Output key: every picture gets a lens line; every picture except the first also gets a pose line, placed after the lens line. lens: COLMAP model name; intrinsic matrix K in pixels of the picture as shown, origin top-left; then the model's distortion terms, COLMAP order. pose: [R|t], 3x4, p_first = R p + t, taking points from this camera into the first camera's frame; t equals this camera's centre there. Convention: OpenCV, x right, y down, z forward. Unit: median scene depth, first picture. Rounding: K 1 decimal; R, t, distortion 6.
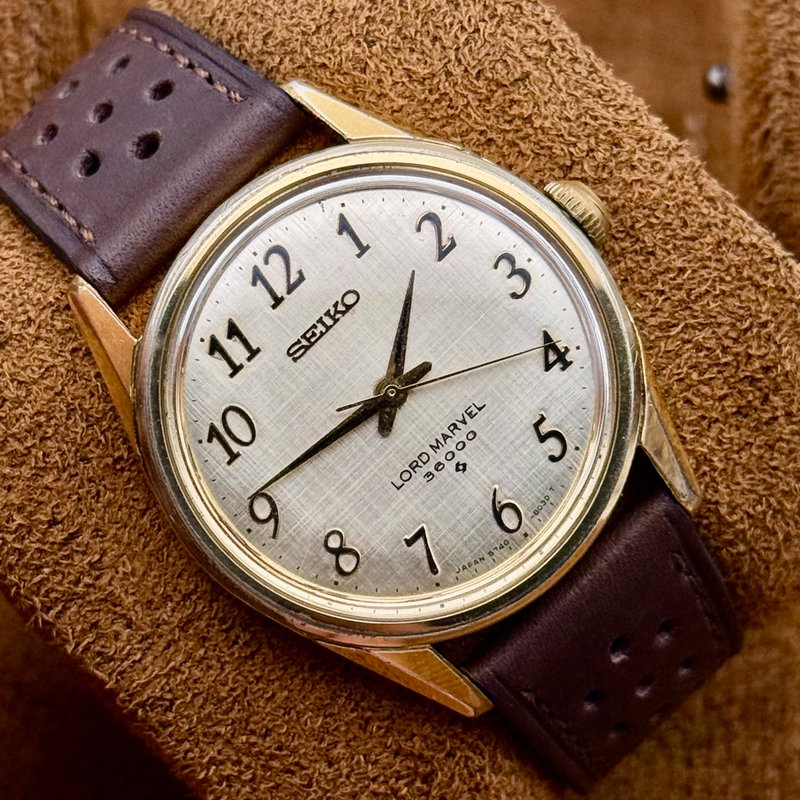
lens RADIAL K [[2891.4, 0, 400.0], [0, 2891.4, 400.0], [0, 0, 1]] dist [0.025689, 5.057540]
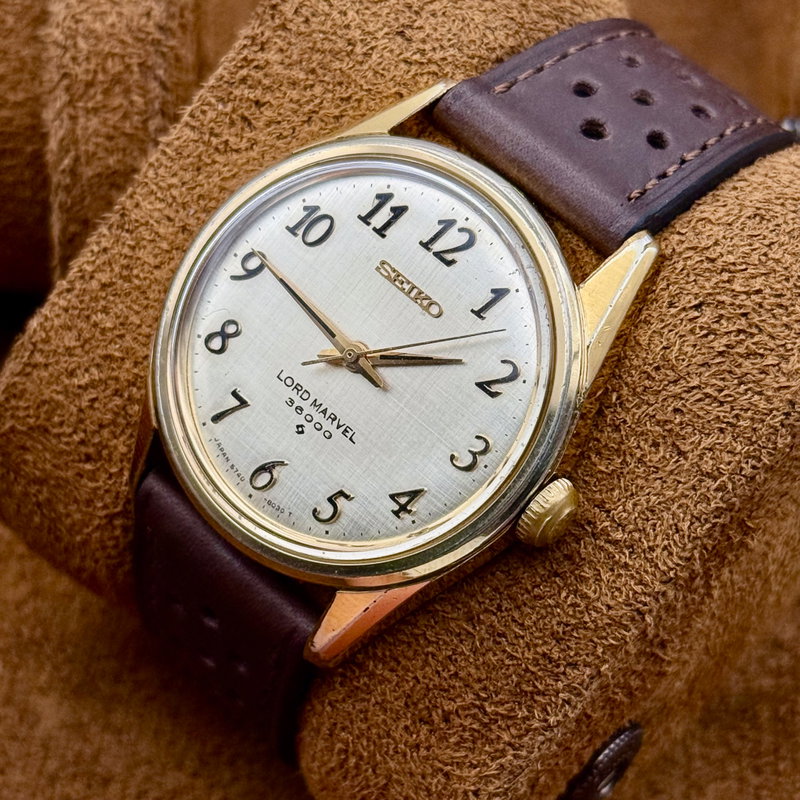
lens RADIAL K [[2407.7, 0, 400.0], [0, 2407.7, 400.0], [0, 0, 1]] dist [0.120742, 0.651752]
pose [[0.068168, 0.970382, -0.231758, 0.222121], [-0.923666, 0.149186, 0.352966, -0.332824], [0.377087, 0.190006, 0.906478, 0.168858]]
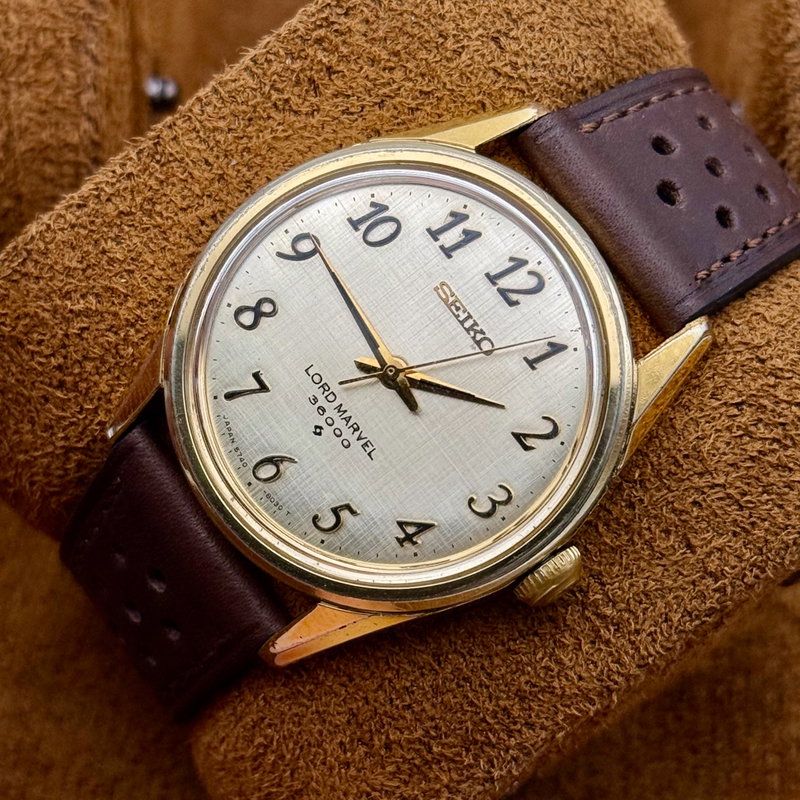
lens RADIAL K [[2407.7, 0, 400.0], [0, 2407.7, 400.0], [0, 0, 1]] dist [0.120742, 0.651752]
pose [[-0.132276, 0.980983, -0.142039, 0.129687], [-0.978046, -0.105893, 0.179478, -0.161629], [0.161024, 0.162661, 0.973454, 0.130834]]
